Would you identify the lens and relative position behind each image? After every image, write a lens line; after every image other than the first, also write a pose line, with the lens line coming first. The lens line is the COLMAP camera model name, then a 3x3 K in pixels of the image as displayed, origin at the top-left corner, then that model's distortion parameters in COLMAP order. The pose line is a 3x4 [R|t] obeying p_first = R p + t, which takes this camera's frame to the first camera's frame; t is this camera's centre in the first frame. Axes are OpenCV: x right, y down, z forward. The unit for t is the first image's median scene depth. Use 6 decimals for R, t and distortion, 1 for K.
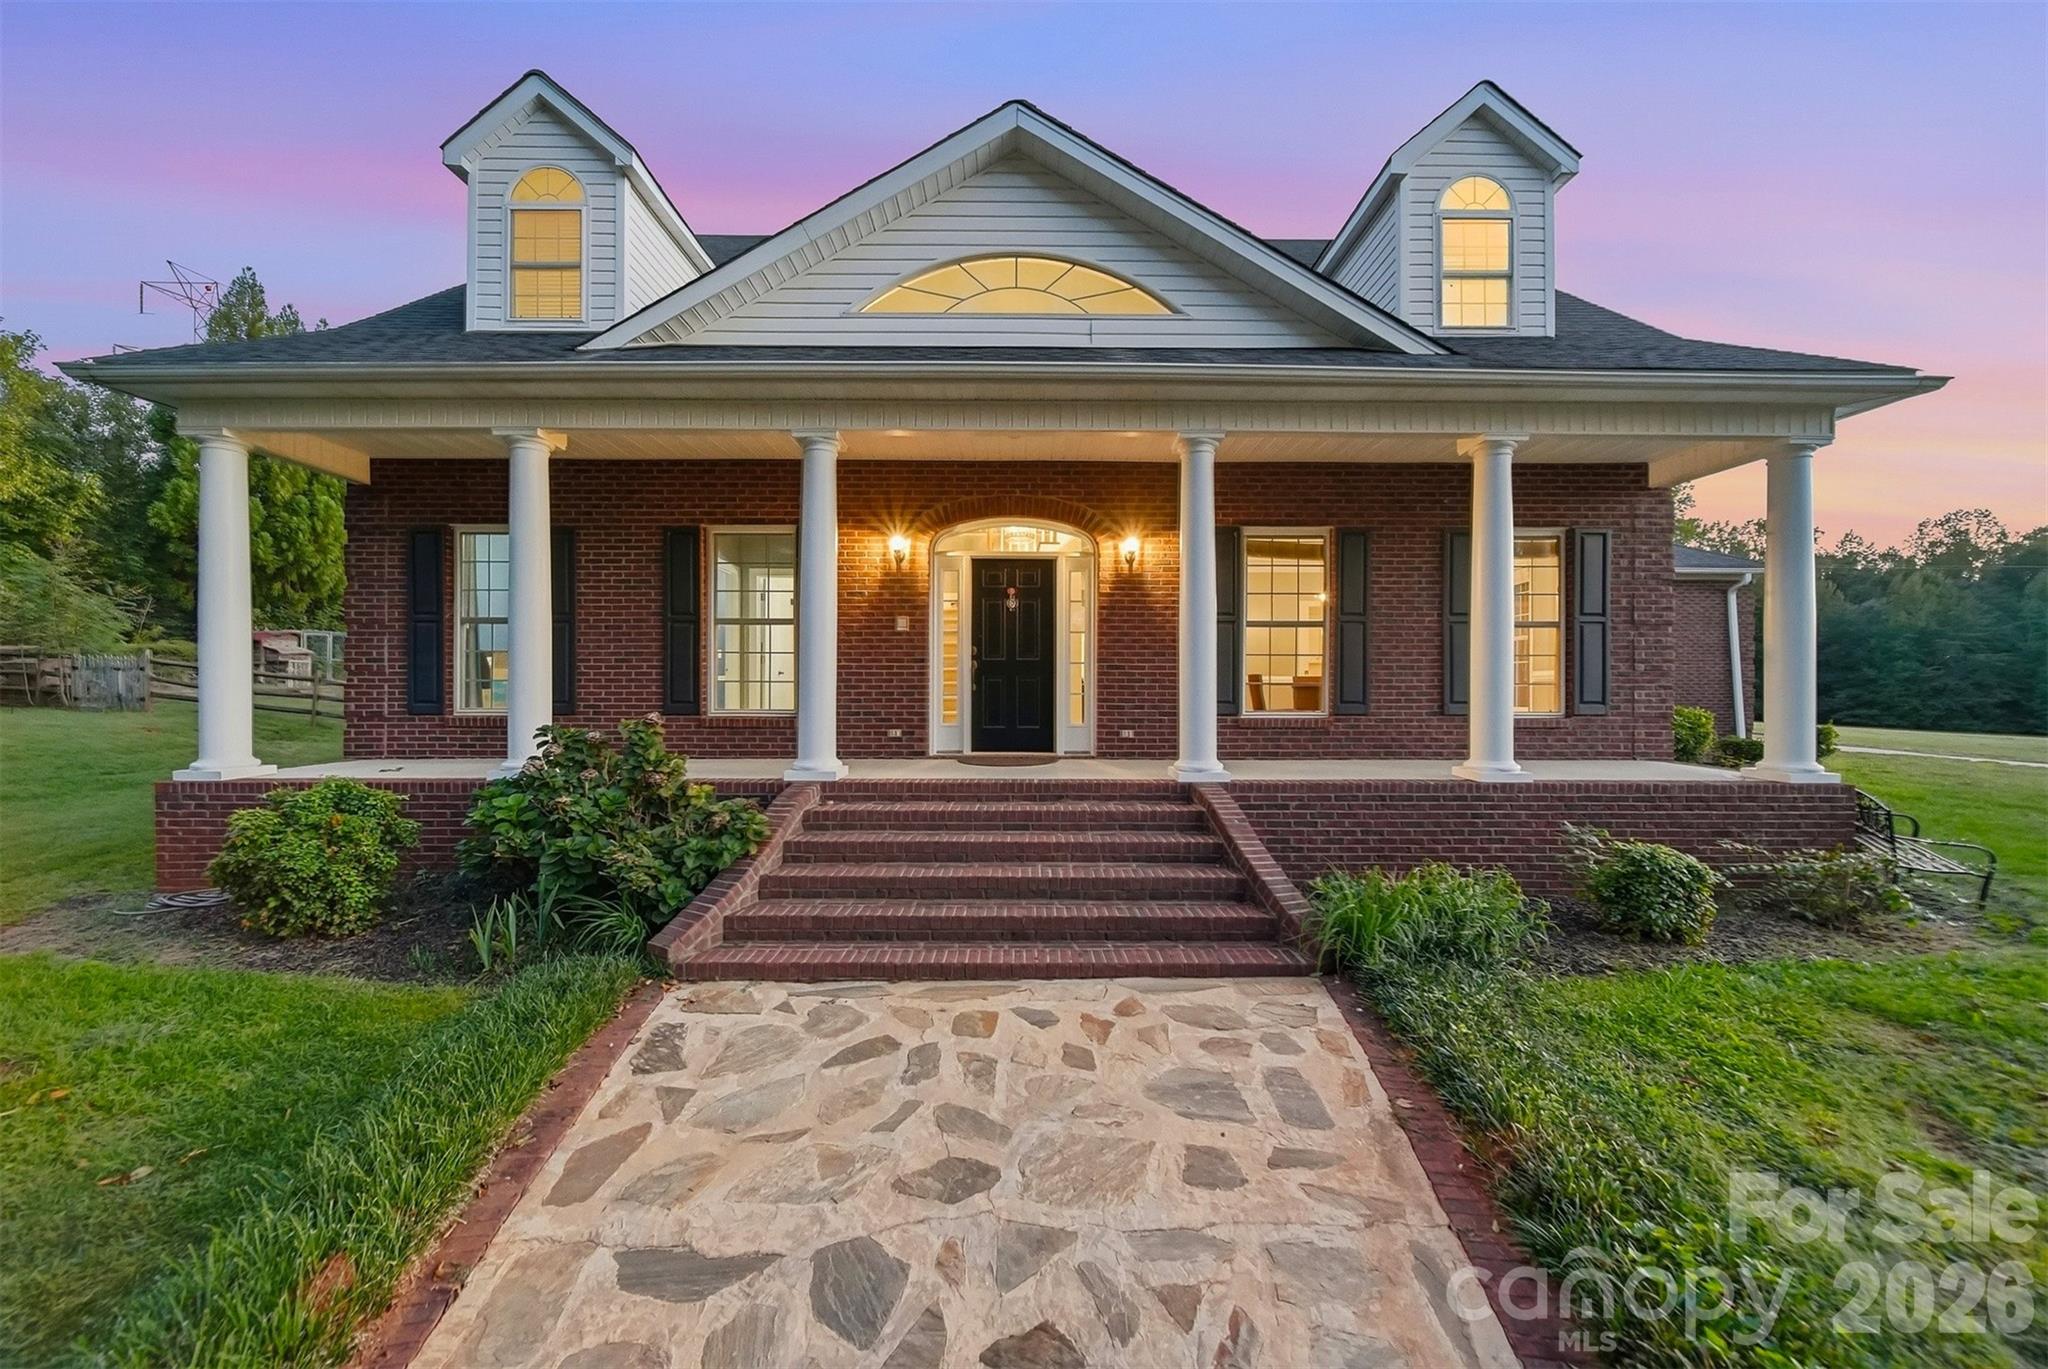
lens RADIAL K [[741.6, 0, 1026.3], [0, 741.6, 683.1], [0, 0, 1]] dist [0.000768, -0.000445]
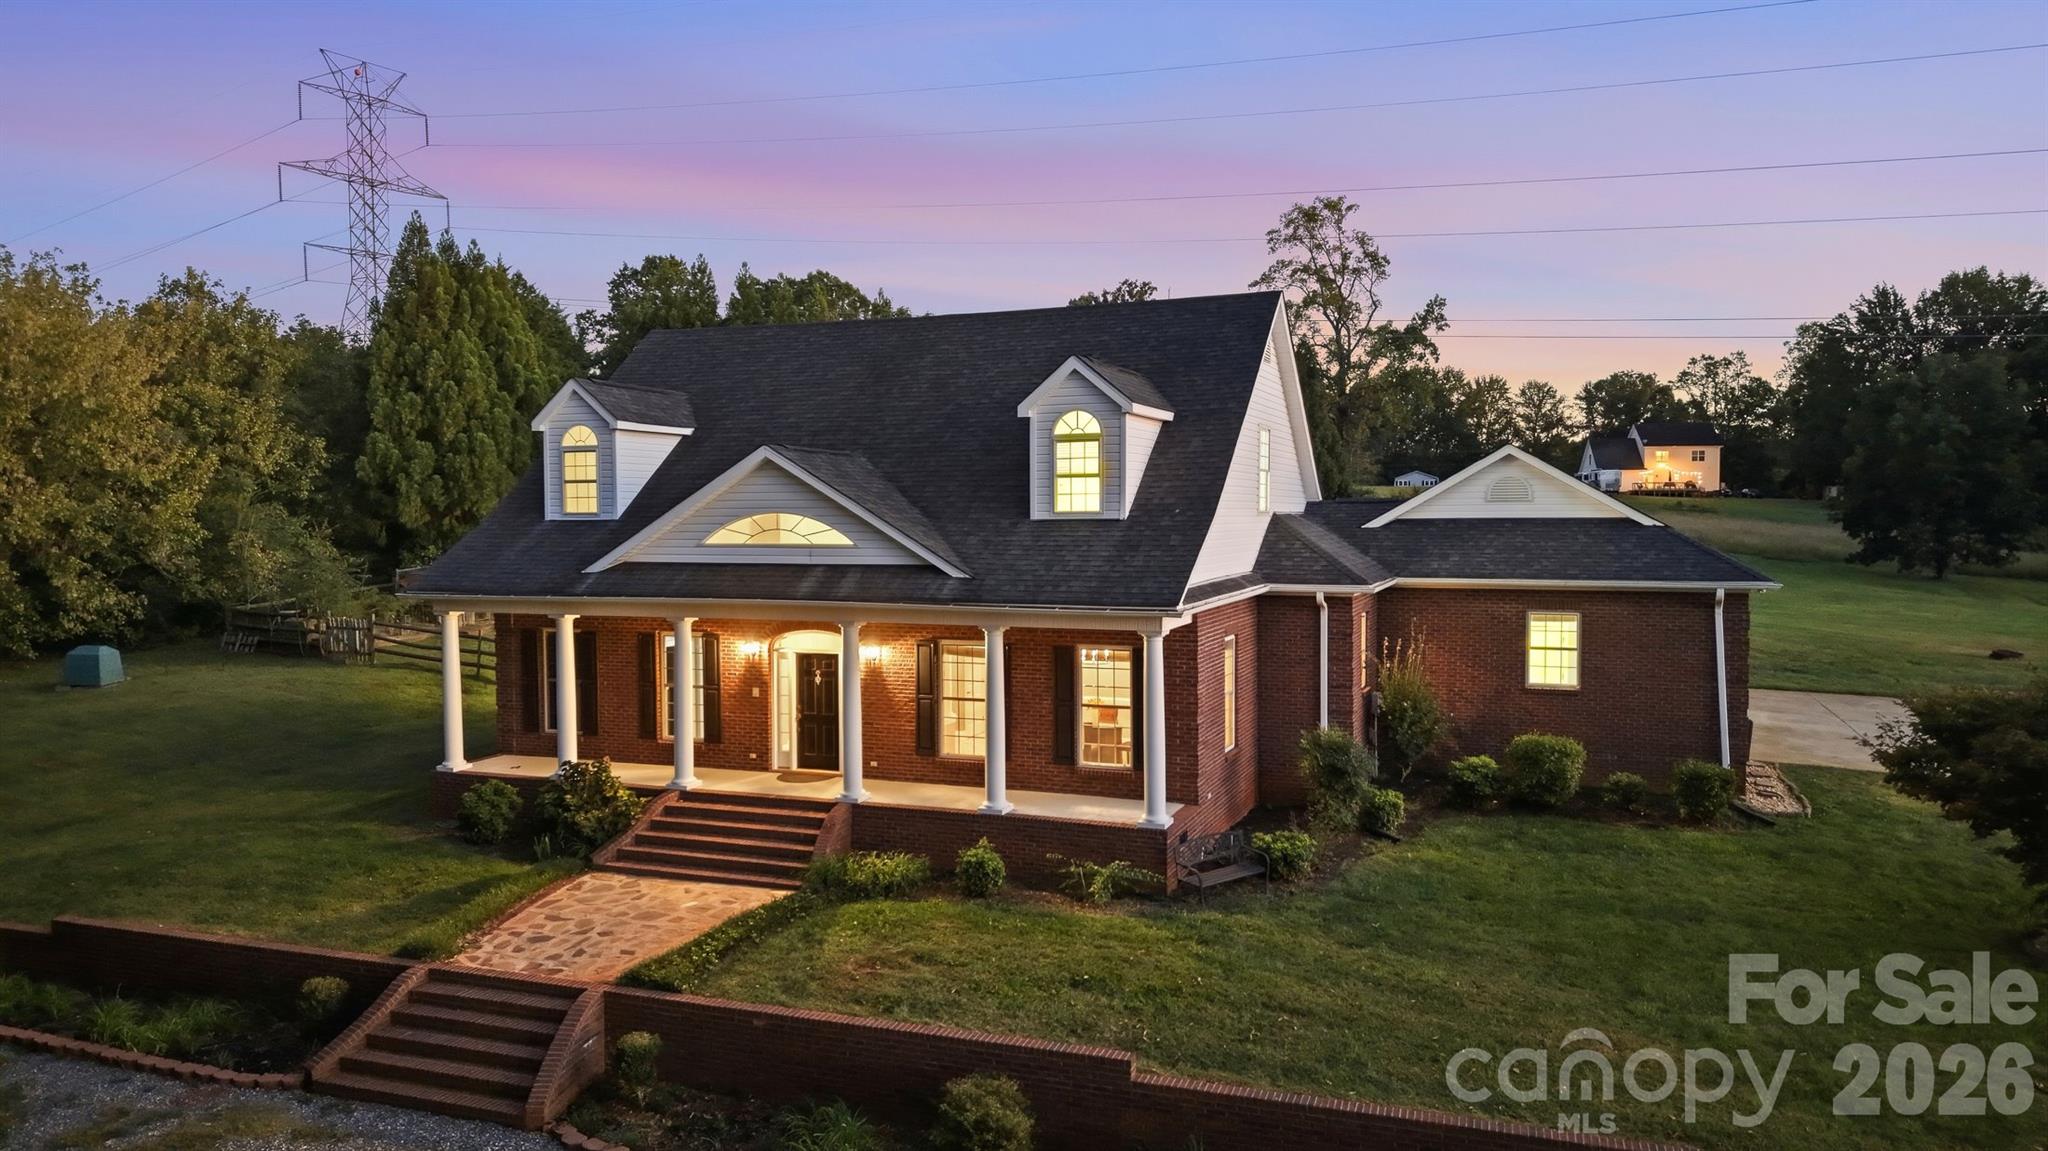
lens RADIAL K [[1315.4, 0, 1024.4], [0, 1315.4, 538.4], [0, 0, 1]] dist [-0.000123, 0.000931]
pose [[0.934273, -0.003829, -0.356537, 2.237485], [0.011725, 0.999731, 0.019989, -0.731404], [0.356364, -0.022856, 0.934067, -2.394133]]
